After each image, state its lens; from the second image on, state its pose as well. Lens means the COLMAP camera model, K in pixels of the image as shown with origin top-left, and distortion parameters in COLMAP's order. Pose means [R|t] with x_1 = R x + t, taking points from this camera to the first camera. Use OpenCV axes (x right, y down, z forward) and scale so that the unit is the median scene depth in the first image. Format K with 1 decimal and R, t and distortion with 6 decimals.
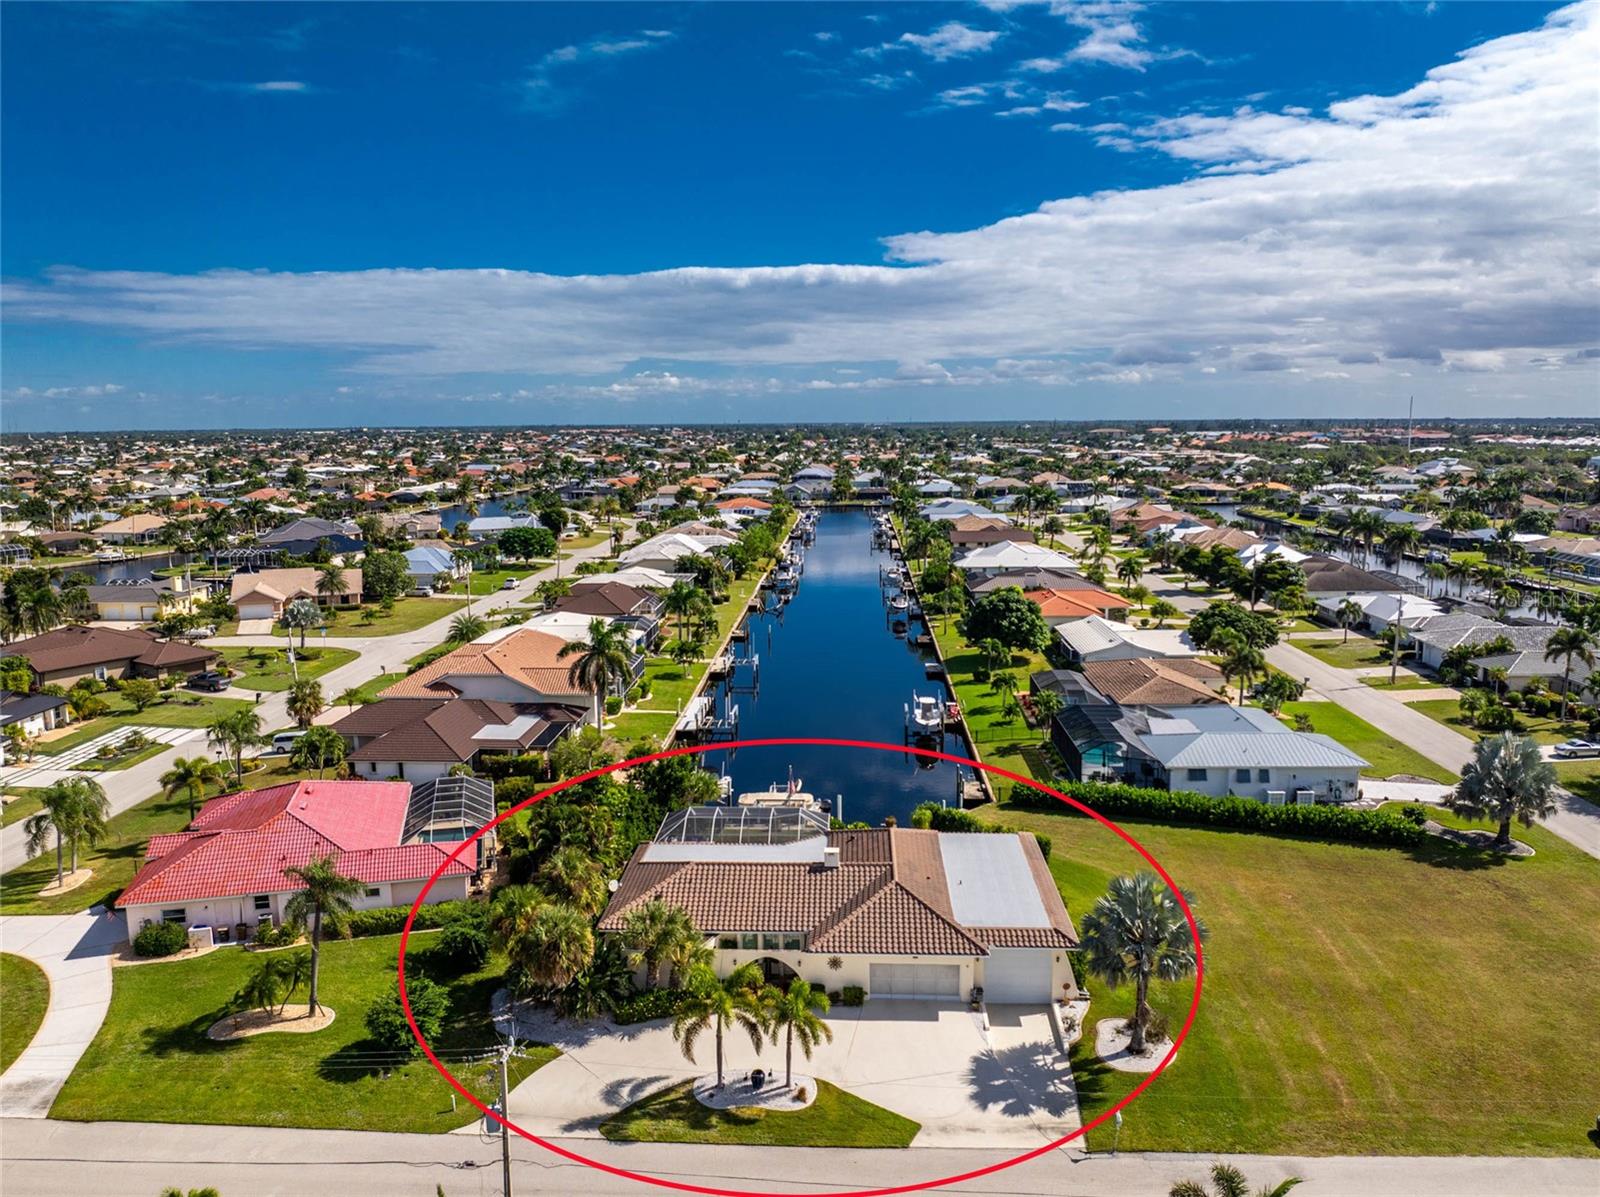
lens RADIAL K [[1112.3, 0, 800.0], [0, 1112.3, 598.5], [0, 0, 1]] dist [-0.045325, -0.008841]
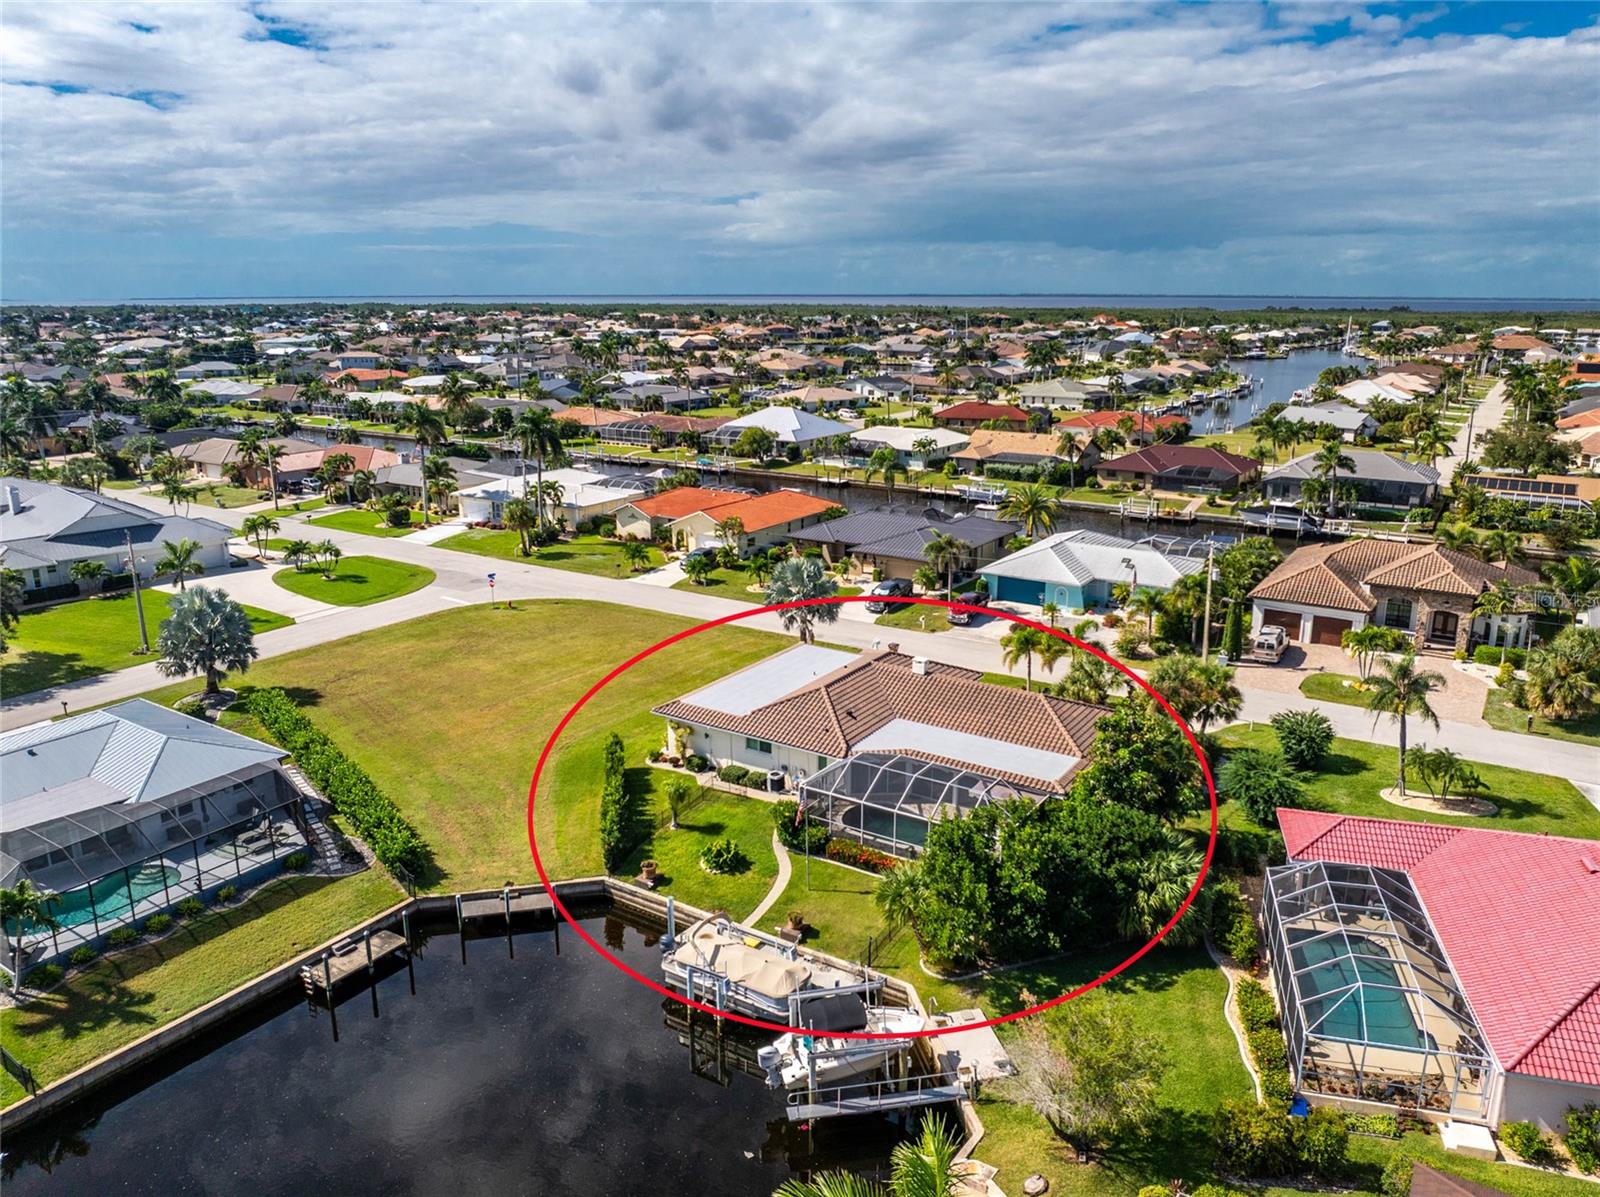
lens RADIAL K [[1112.6, 0, 815.1], [0, 1112.6, 625.8], [0, 0, 1]] dist [-0.030623, -0.008473]
pose [[-0.874305, -0.128105, 0.468167, -0.477858], [0.074982, 0.917316, 0.391036, -0.290094], [-0.479550, 0.376989, -0.792408, 2.323009]]
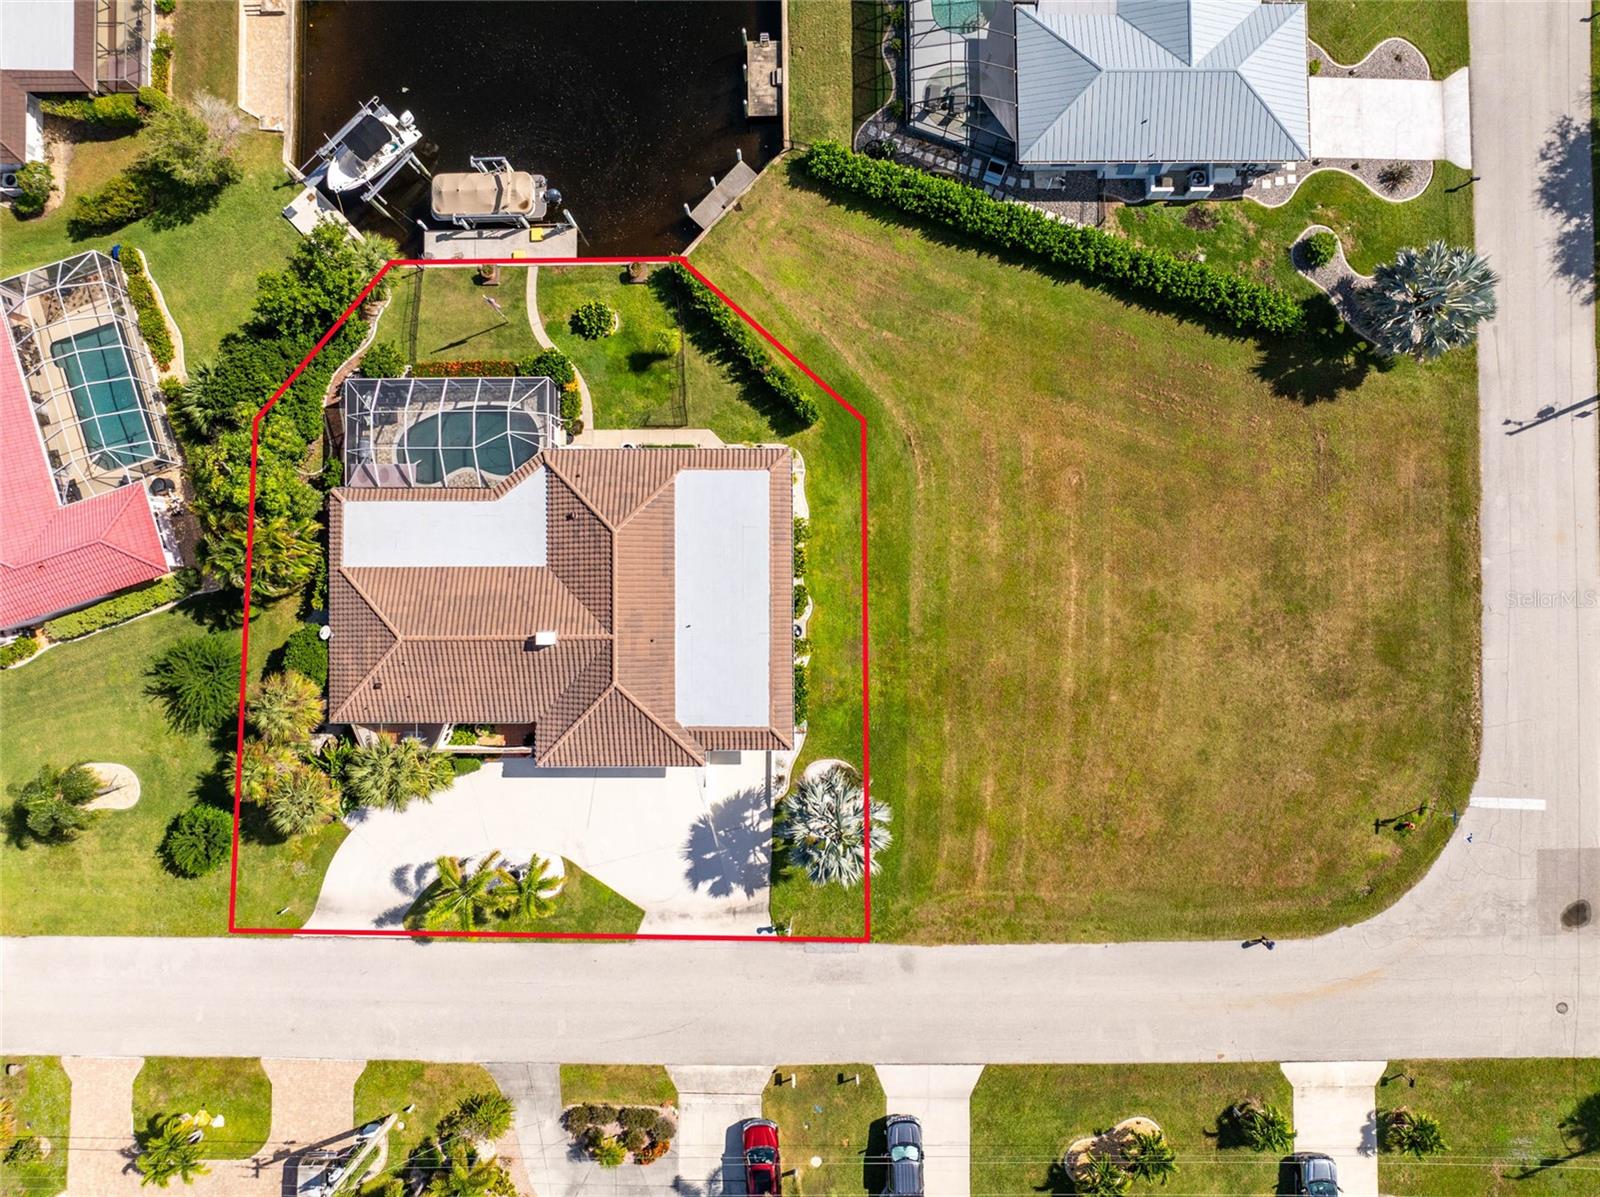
lens RADIAL K [[1112.3, 0, 800.0], [0, 1112.3, 598.5], [0, 0, 1]] dist [-0.045325, -0.008841]
pose [[0.998099, -0.060587, 0.011277, 0.281547], [-0.000065, 0.181955, 0.983307, -0.830764], [-0.061628, -0.981438, 0.181605, 1.037184]]
